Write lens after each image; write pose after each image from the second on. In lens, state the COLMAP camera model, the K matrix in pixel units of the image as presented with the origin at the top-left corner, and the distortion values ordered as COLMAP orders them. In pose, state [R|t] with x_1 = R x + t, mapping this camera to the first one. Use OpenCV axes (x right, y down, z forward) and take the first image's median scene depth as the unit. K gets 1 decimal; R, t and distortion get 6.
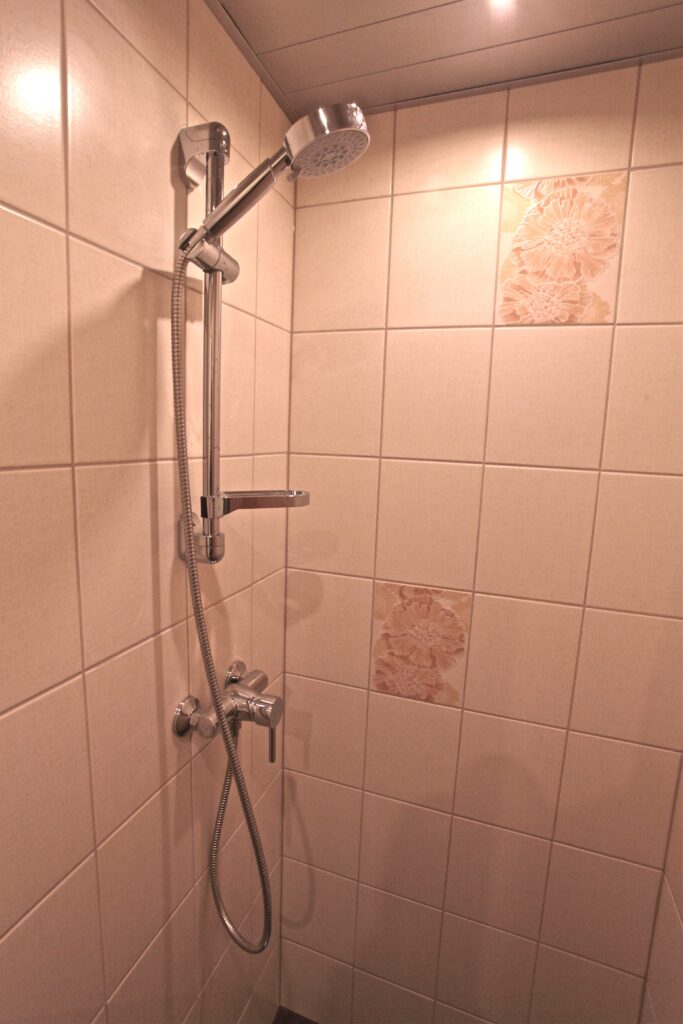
lens RADIAL K [[495.2, 0, 335.9], [0, 495.2, 512.2], [0, 0, 1]] dist [-0.036824, 0.007493]
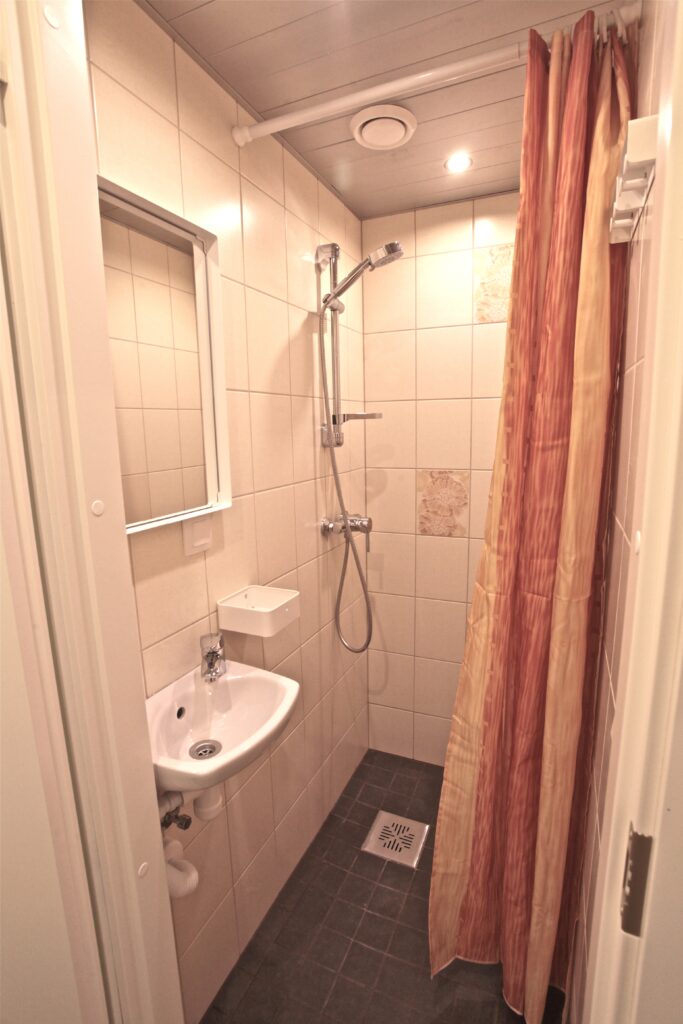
lens RADIAL K [[495.2, 0, 349.6], [0, 495.2, 509.3], [0, 0, 1]] dist [-0.036824, 0.007493]
pose [[0.997258, -0.047023, -0.057140, -0.078946], [0.047786, 0.998785, 0.012059, 0.294751], [0.056504, -0.014756, 0.998293, -0.952209]]
